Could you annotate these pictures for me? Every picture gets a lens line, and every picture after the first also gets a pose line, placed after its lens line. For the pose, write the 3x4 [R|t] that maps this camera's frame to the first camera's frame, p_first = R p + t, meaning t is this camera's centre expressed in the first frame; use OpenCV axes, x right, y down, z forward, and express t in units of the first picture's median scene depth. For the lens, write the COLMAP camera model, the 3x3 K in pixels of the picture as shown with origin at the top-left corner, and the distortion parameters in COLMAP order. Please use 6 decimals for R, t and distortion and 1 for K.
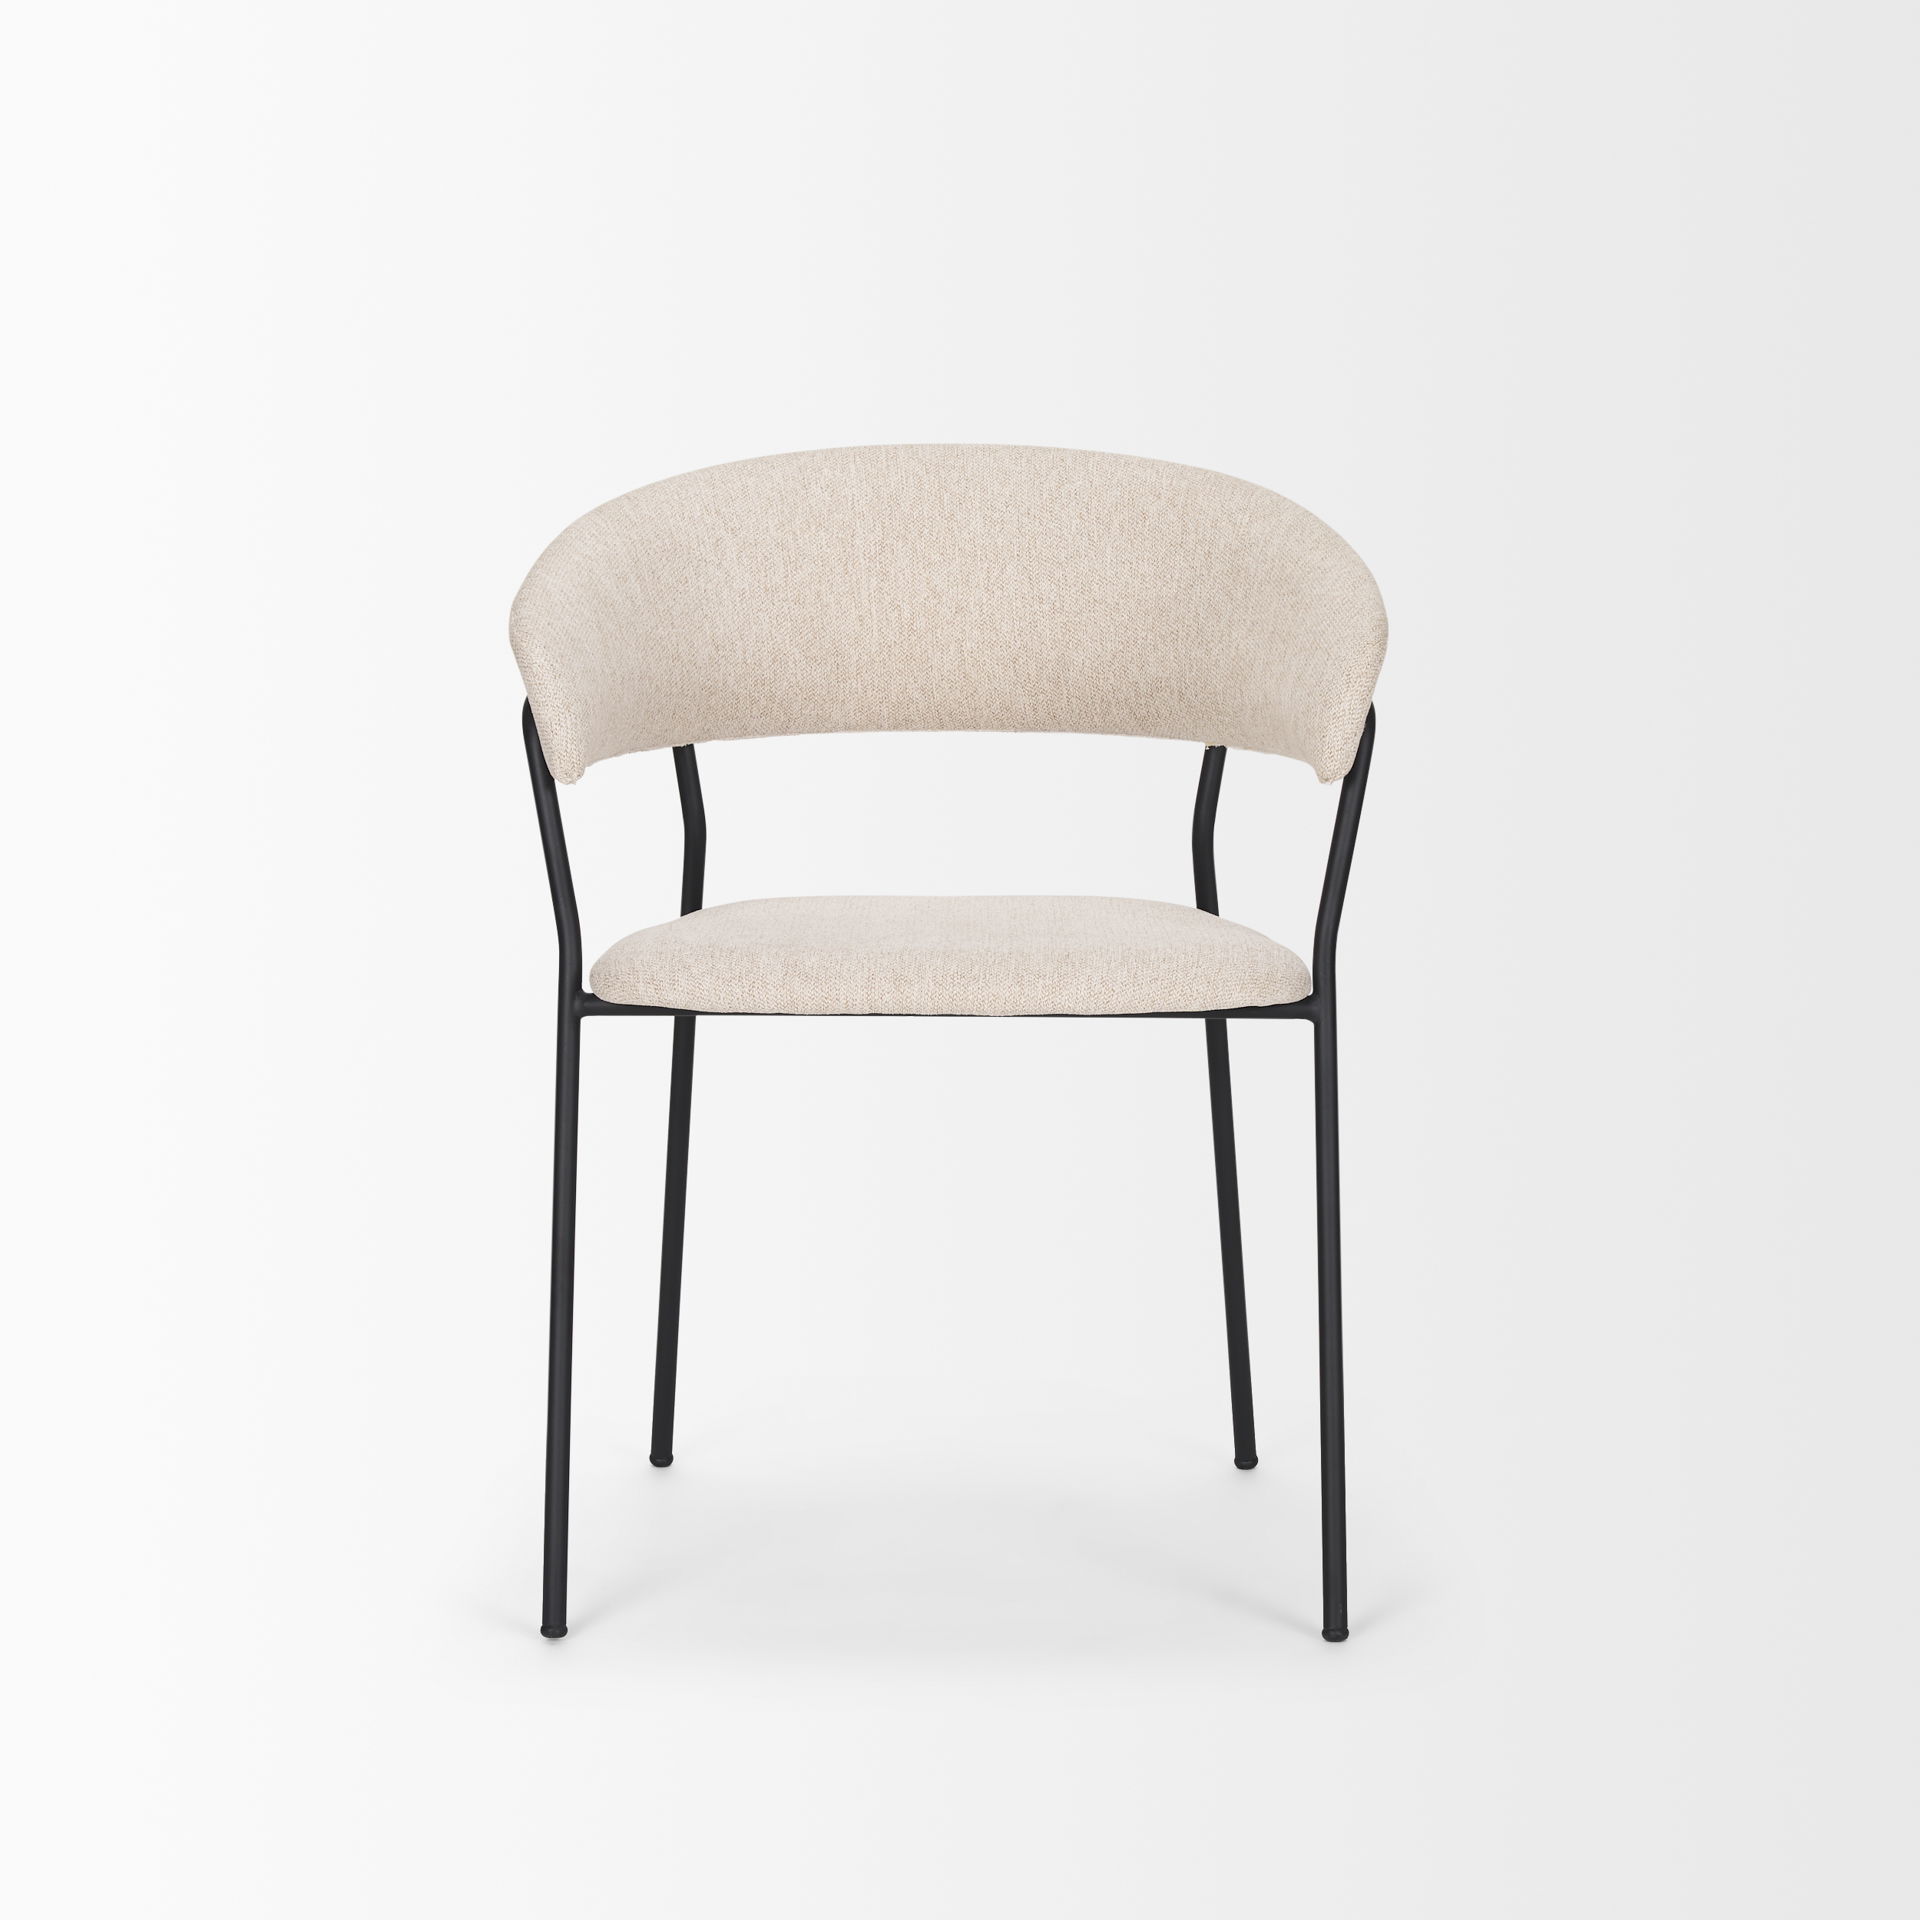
lens RADIAL K [[5585.6, 0, 960.0], [0, 5585.6, 960.0], [0, 0, 1]] dist [-0.061911, 0.647892]
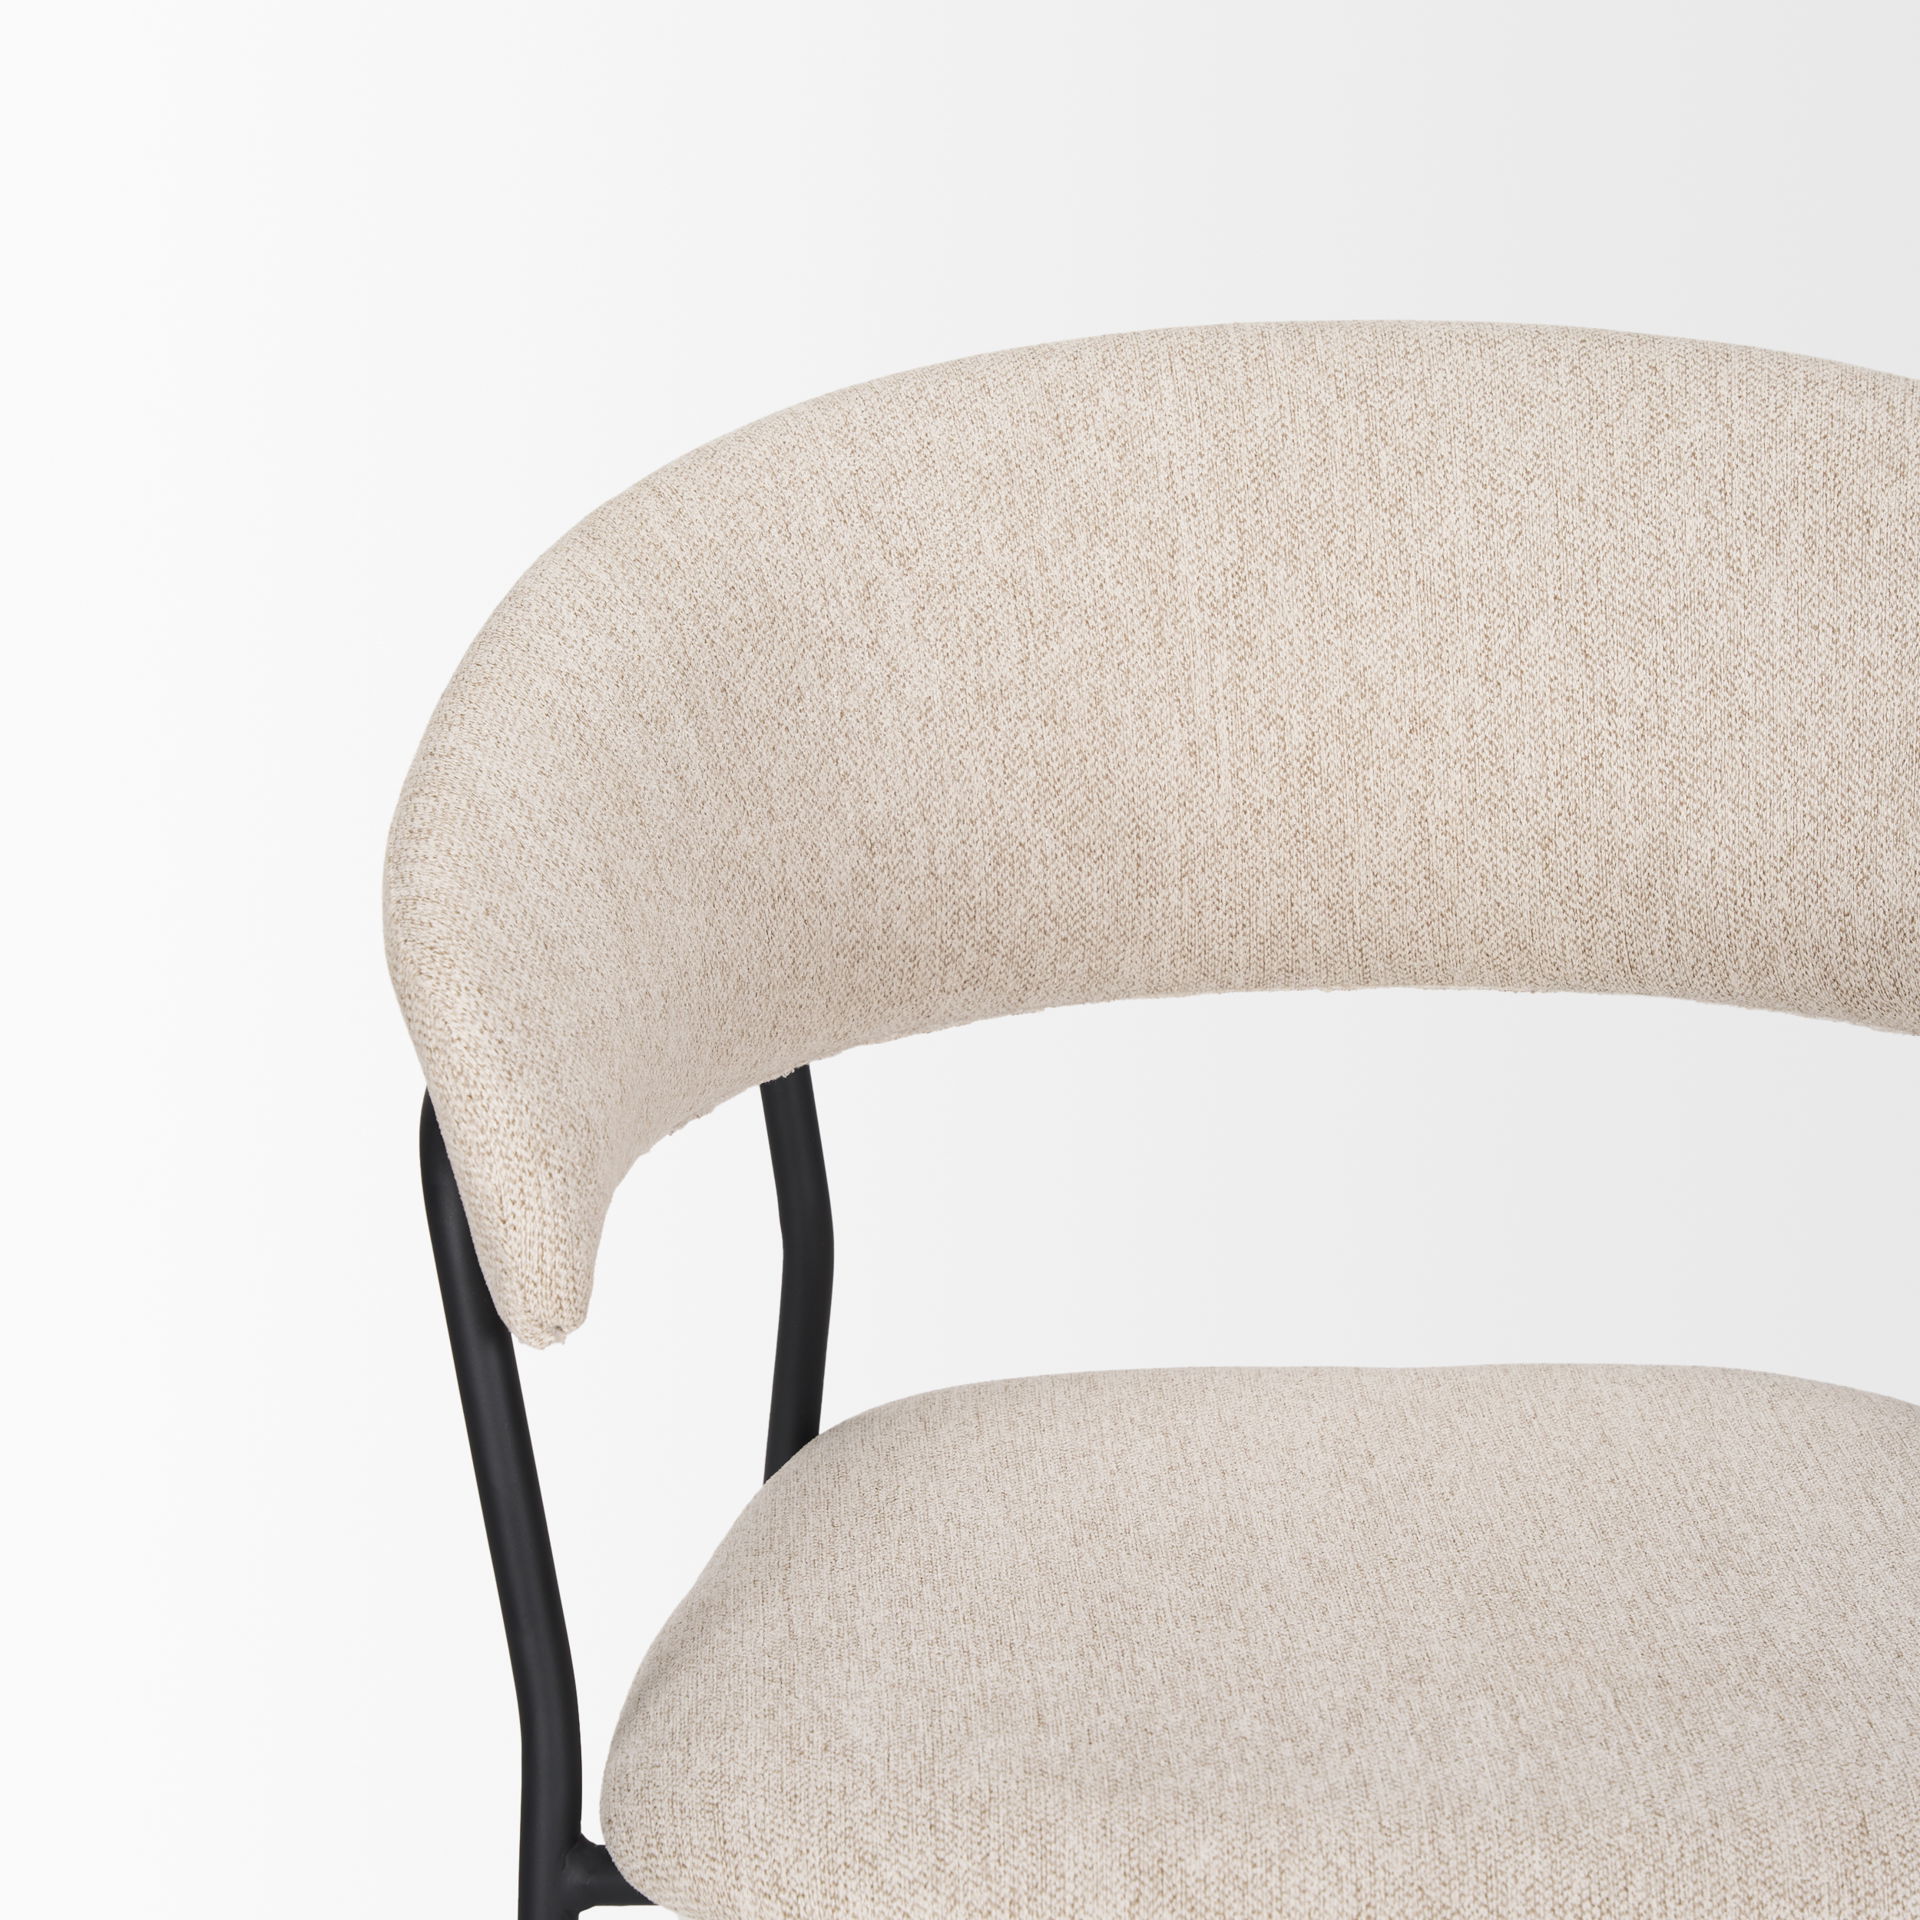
lens RADIAL K [[5585.6, 0, 960.0], [0, 5585.6, 960.0], [0, 0, 1]] dist [-0.061911, 0.647892]
pose [[0.999287, -0.003796, 0.037577, -0.051897], [-0.000577, 0.993284, 0.115704, -0.094906], [-0.037764, -0.115643, 0.992573, 0.575633]]
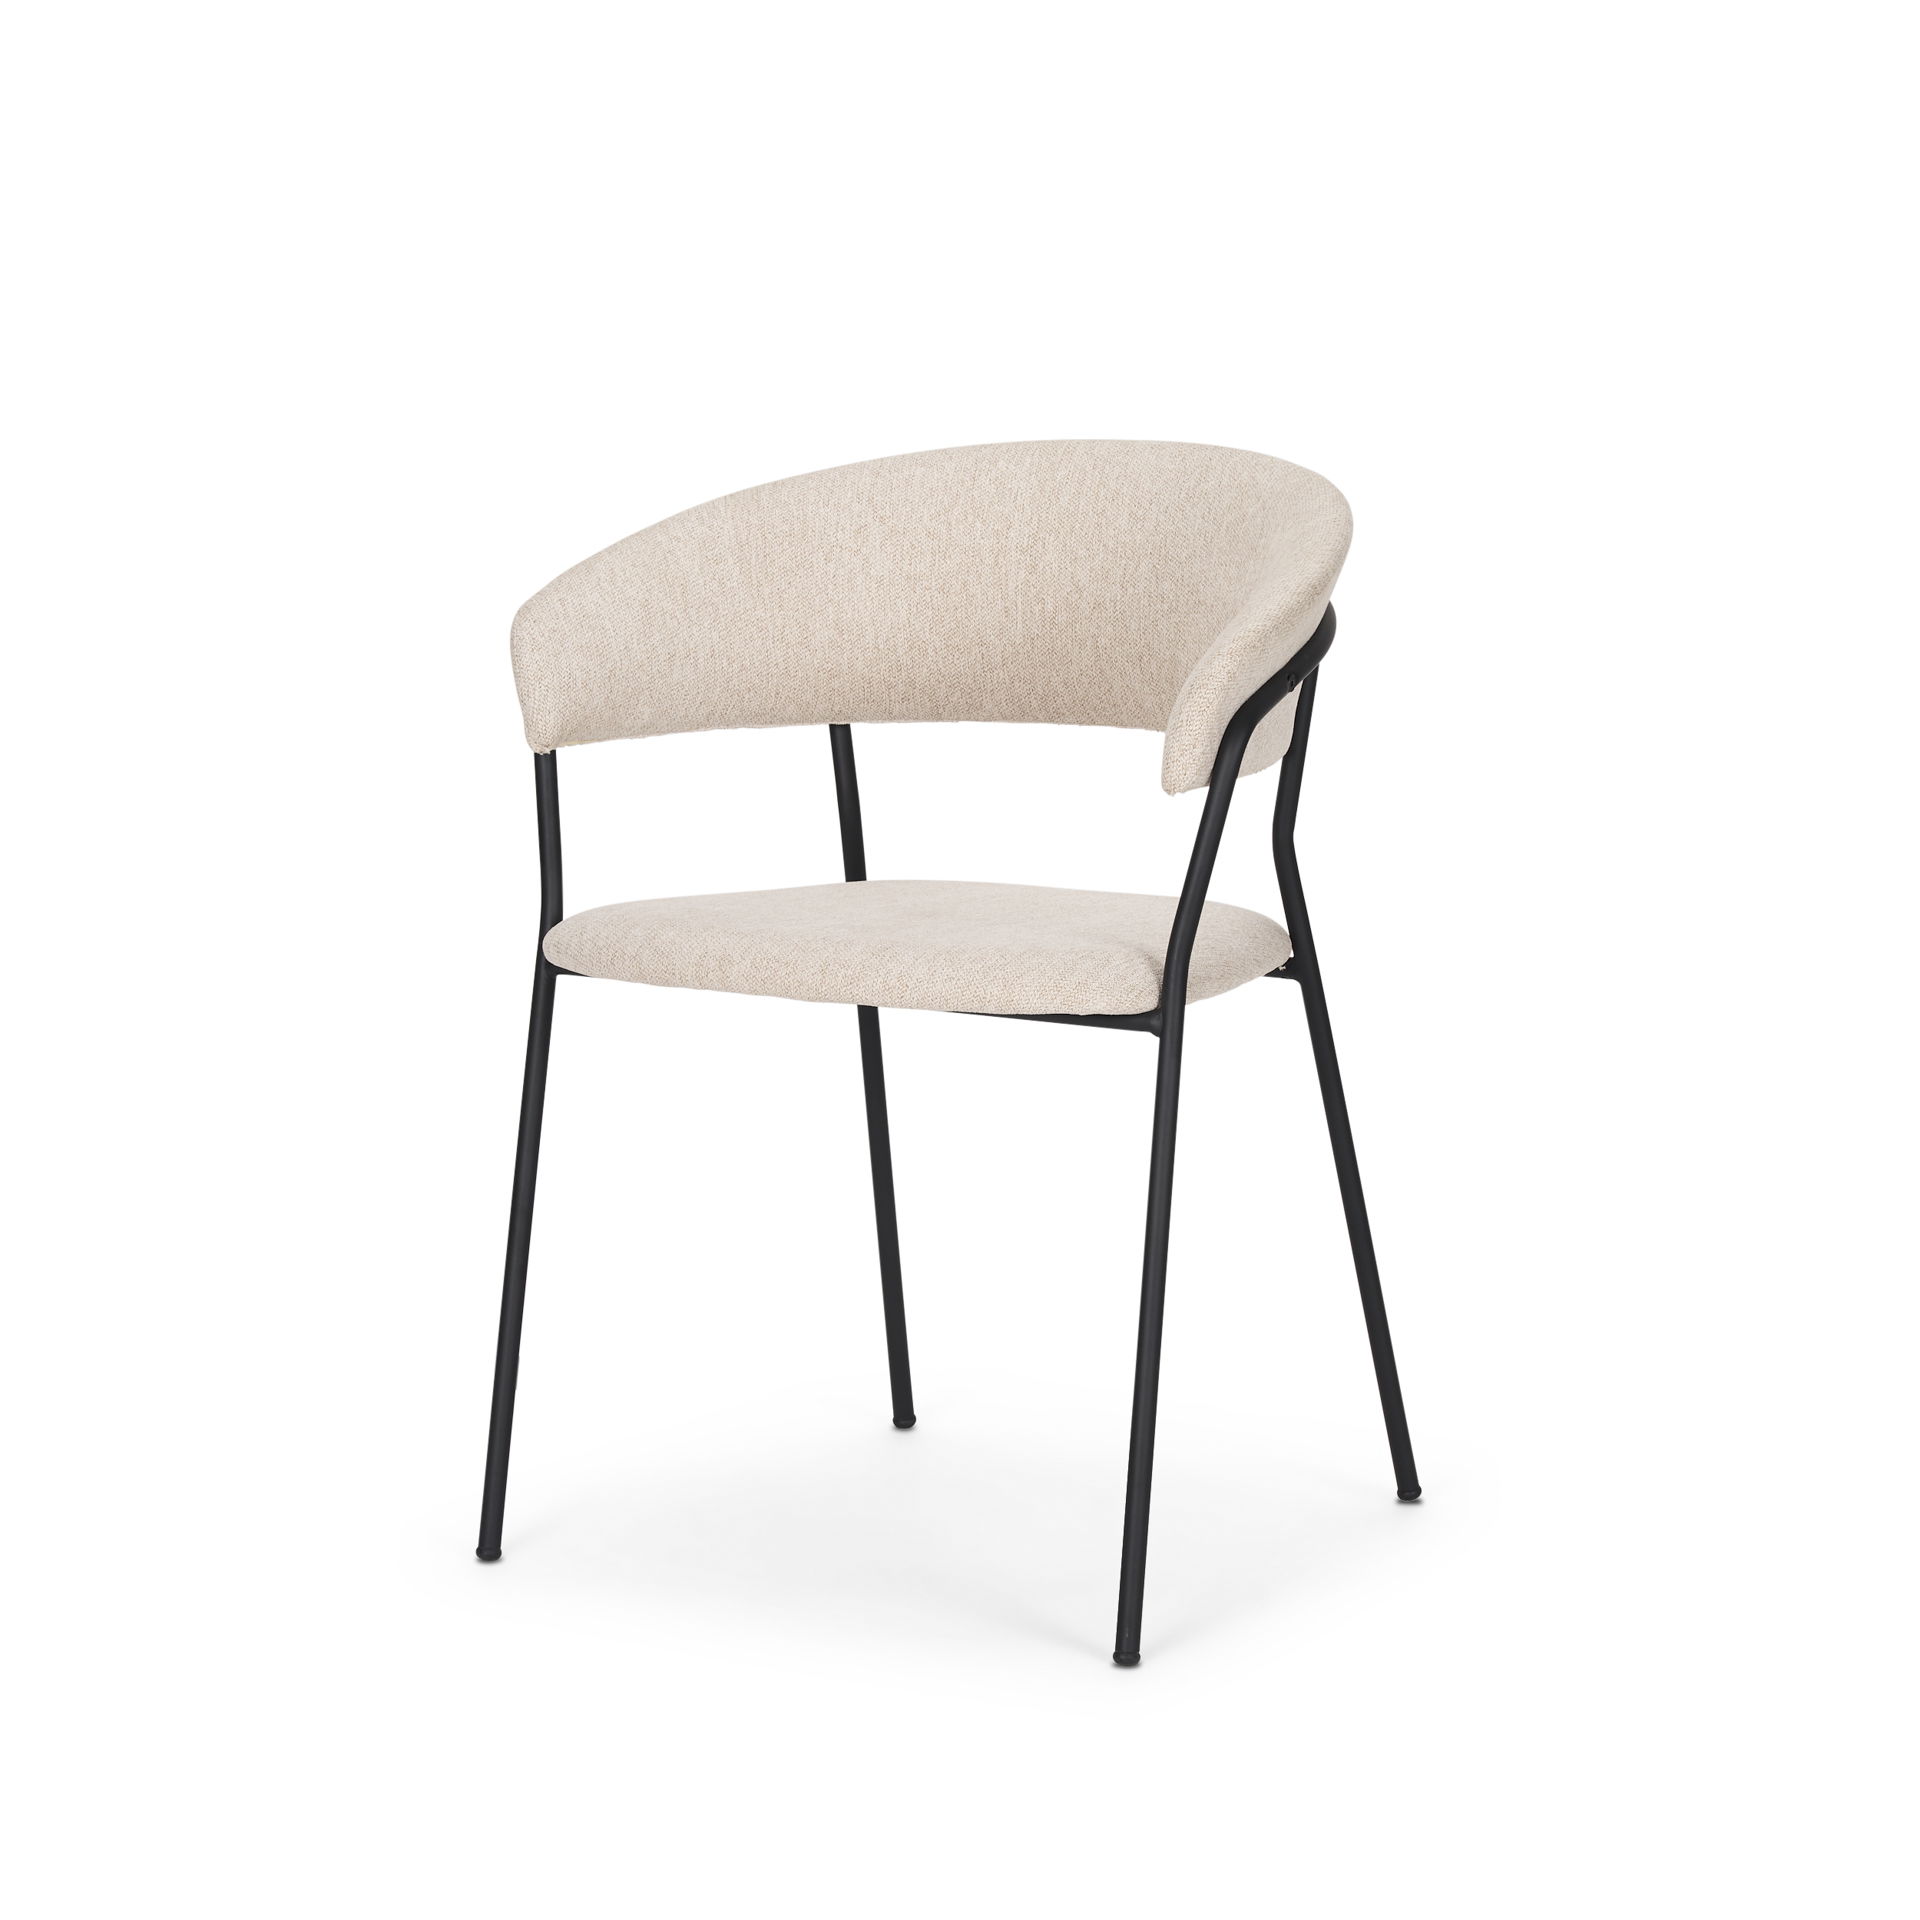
lens RADIAL K [[5585.6, 0, 960.0], [0, 5585.6, 960.0], [0, 0, 1]] dist [-0.061911, 0.647892]
pose [[0.852349, 0.074559, -0.517631, 0.504617], [-0.071714, 0.997098, 0.025534, -0.023251], [0.518033, 0.015357, 0.855223, 0.132369]]
